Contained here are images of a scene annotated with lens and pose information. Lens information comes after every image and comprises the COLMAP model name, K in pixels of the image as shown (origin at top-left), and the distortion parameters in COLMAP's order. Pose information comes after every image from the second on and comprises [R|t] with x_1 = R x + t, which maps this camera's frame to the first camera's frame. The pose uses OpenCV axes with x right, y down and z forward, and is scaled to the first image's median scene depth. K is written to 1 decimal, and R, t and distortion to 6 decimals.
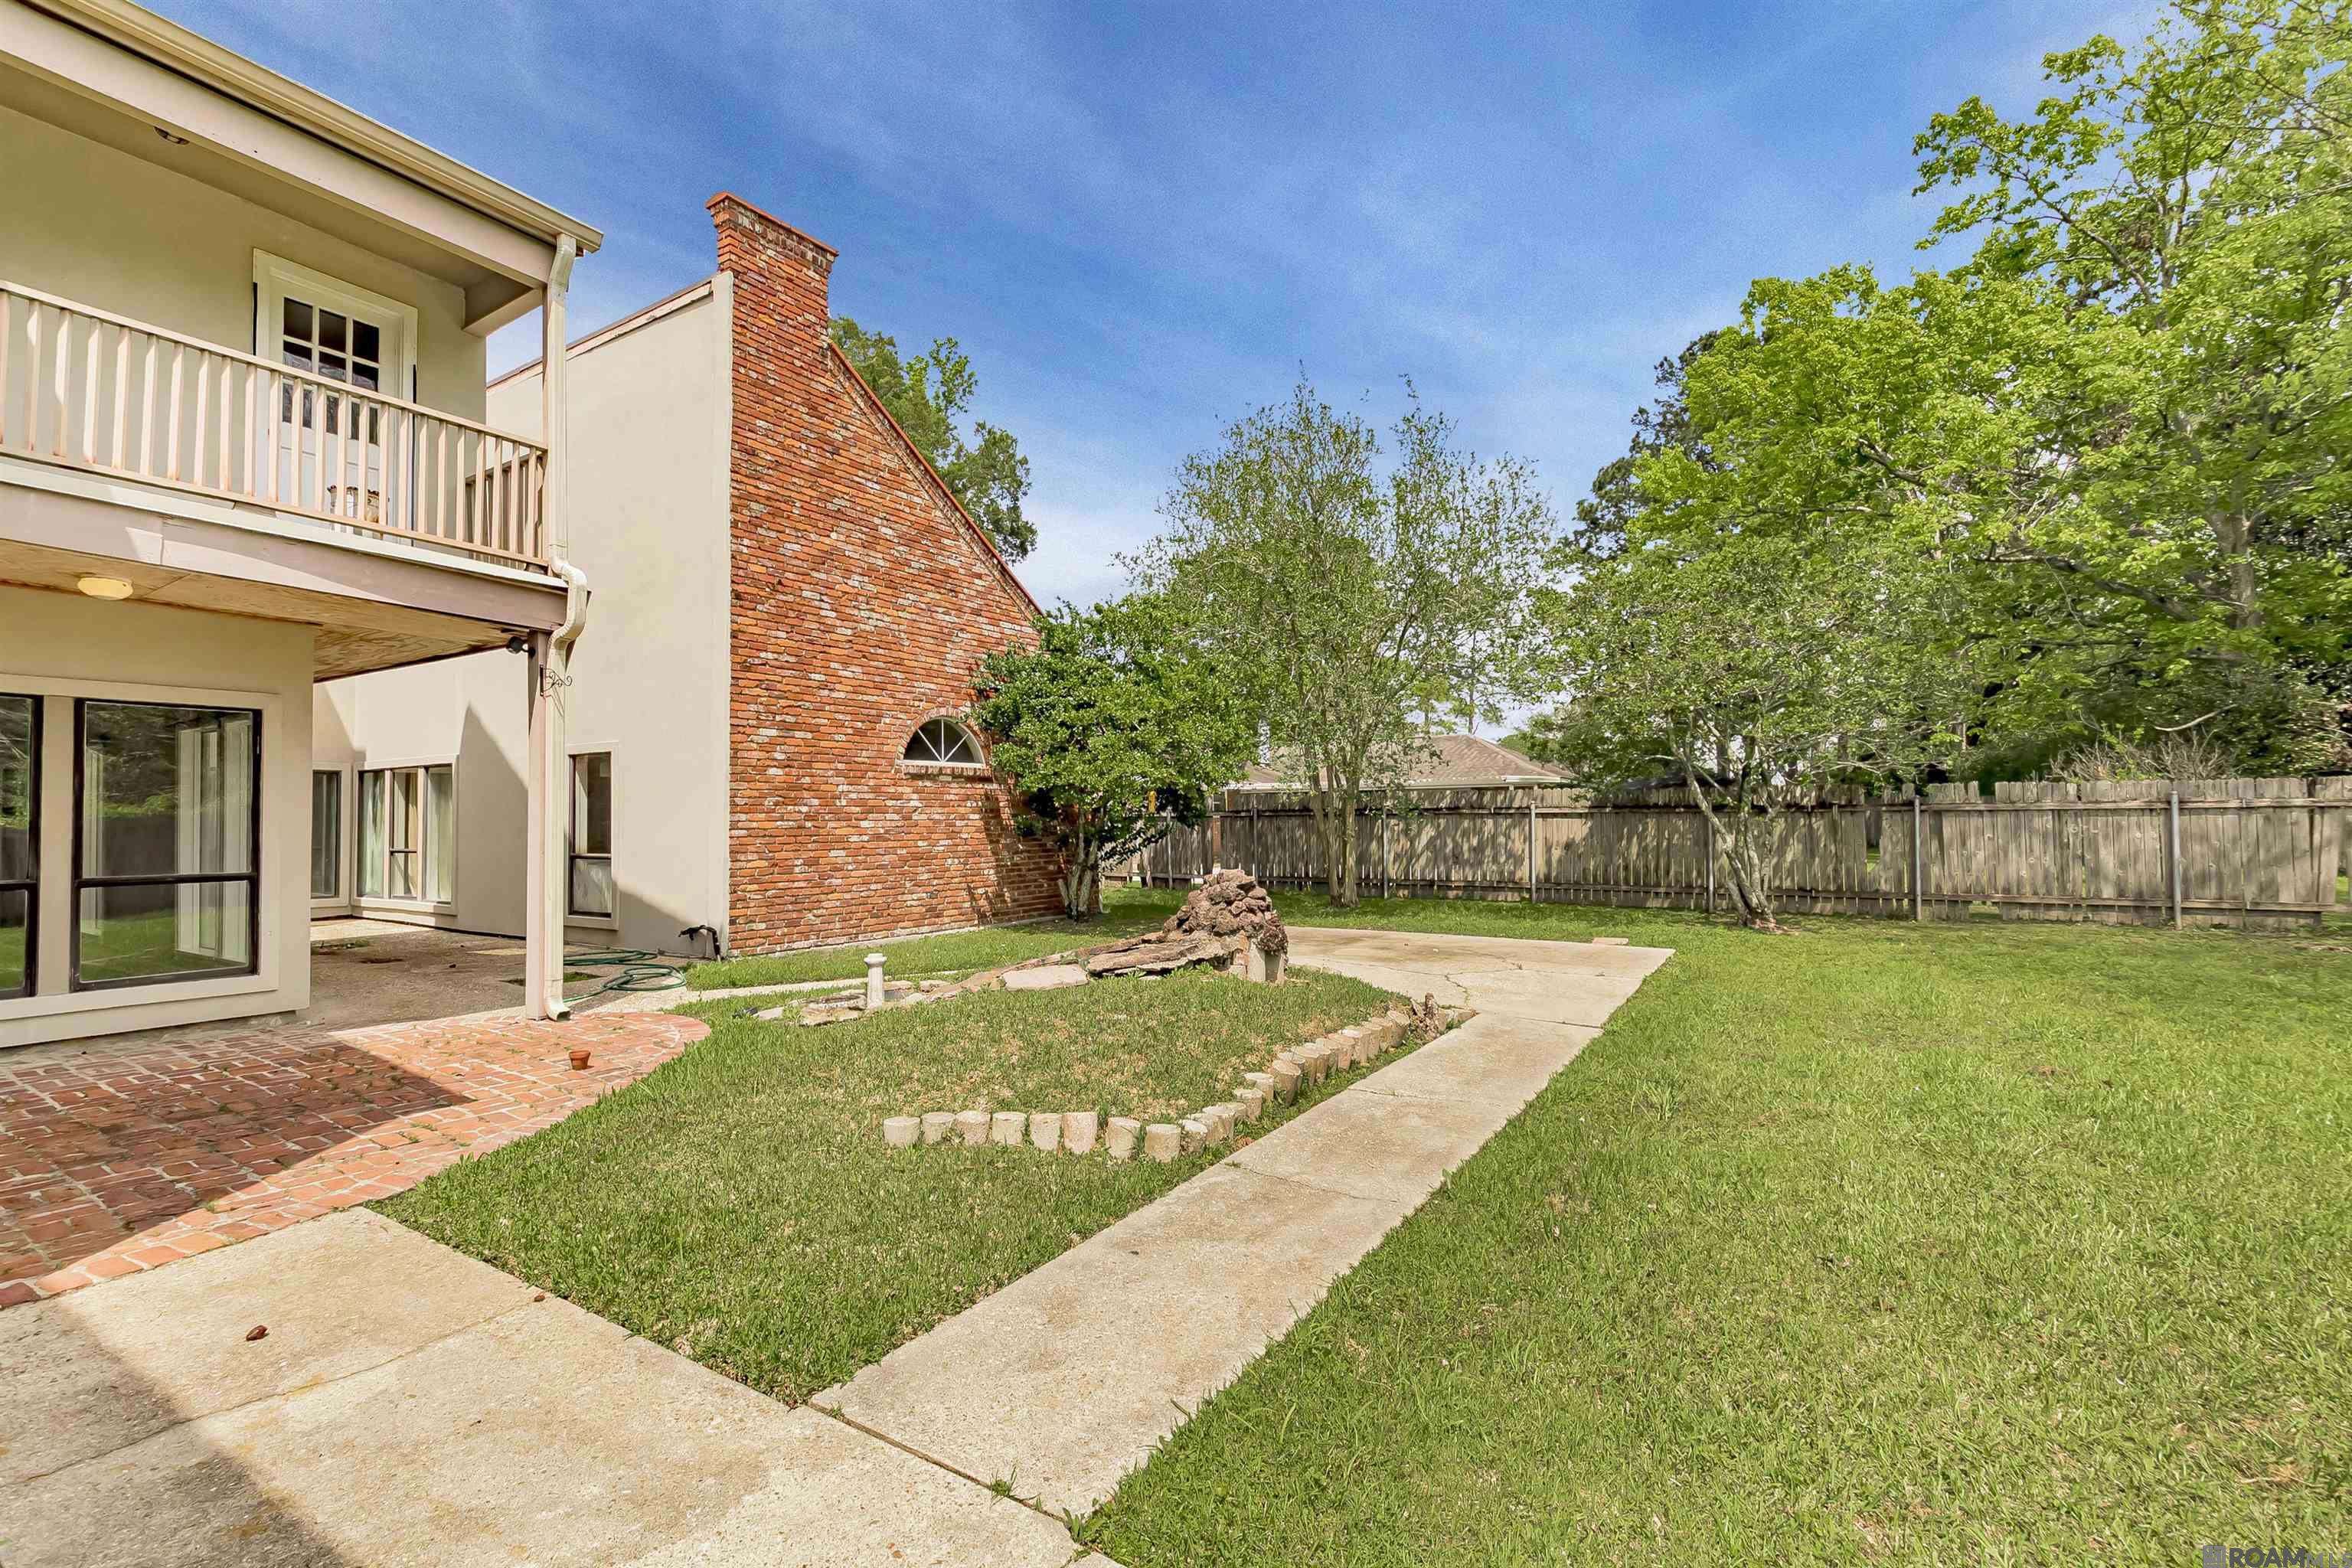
lens RADIAL K [[1033.5, 0, 1176.0], [0, 1033.5, 784.0], [0, 0, 1]] dist [-0.000538, -0.000273]
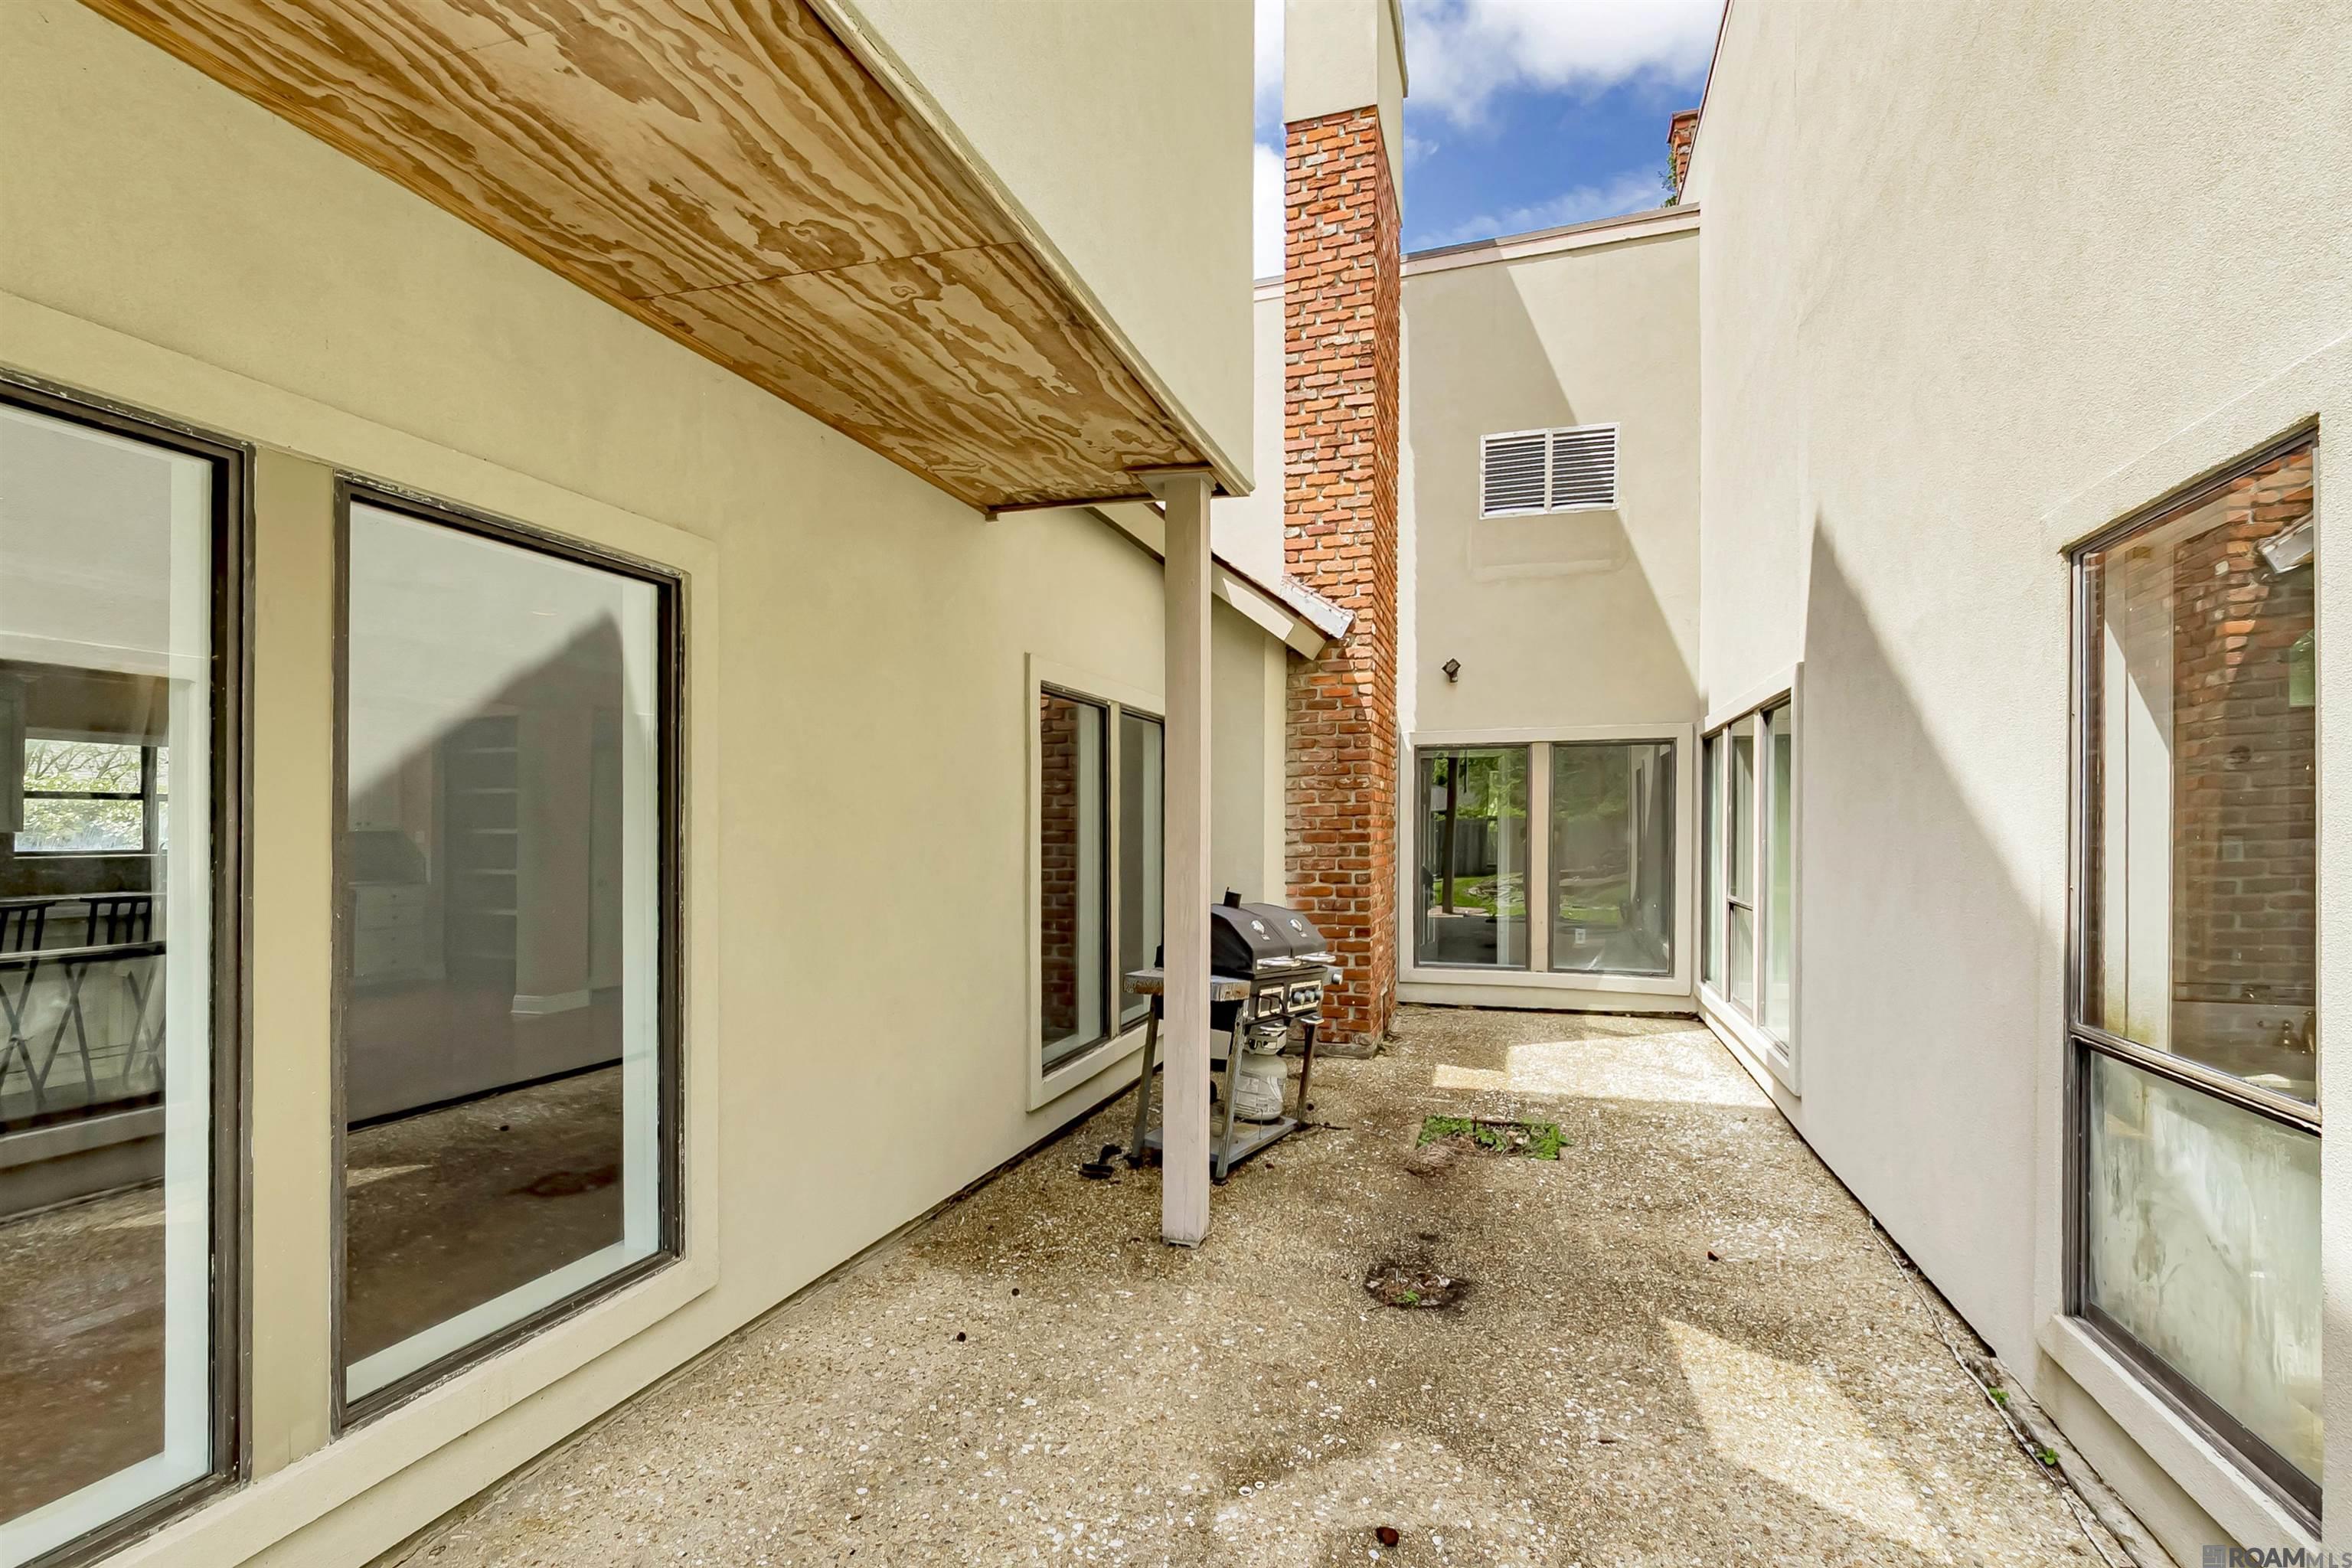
lens RADIAL K [[1057.8, 0, 1174.1], [0, 1057.8, 819.7], [0, 0, 1]] dist [-0.000813, -0.000212]
pose [[0.227137, -0.005438, -0.973848, -0.416173], [0.046283, 0.998915, 0.005217, 0.016788], [0.972762, -0.046257, 0.227142, 0.768456]]
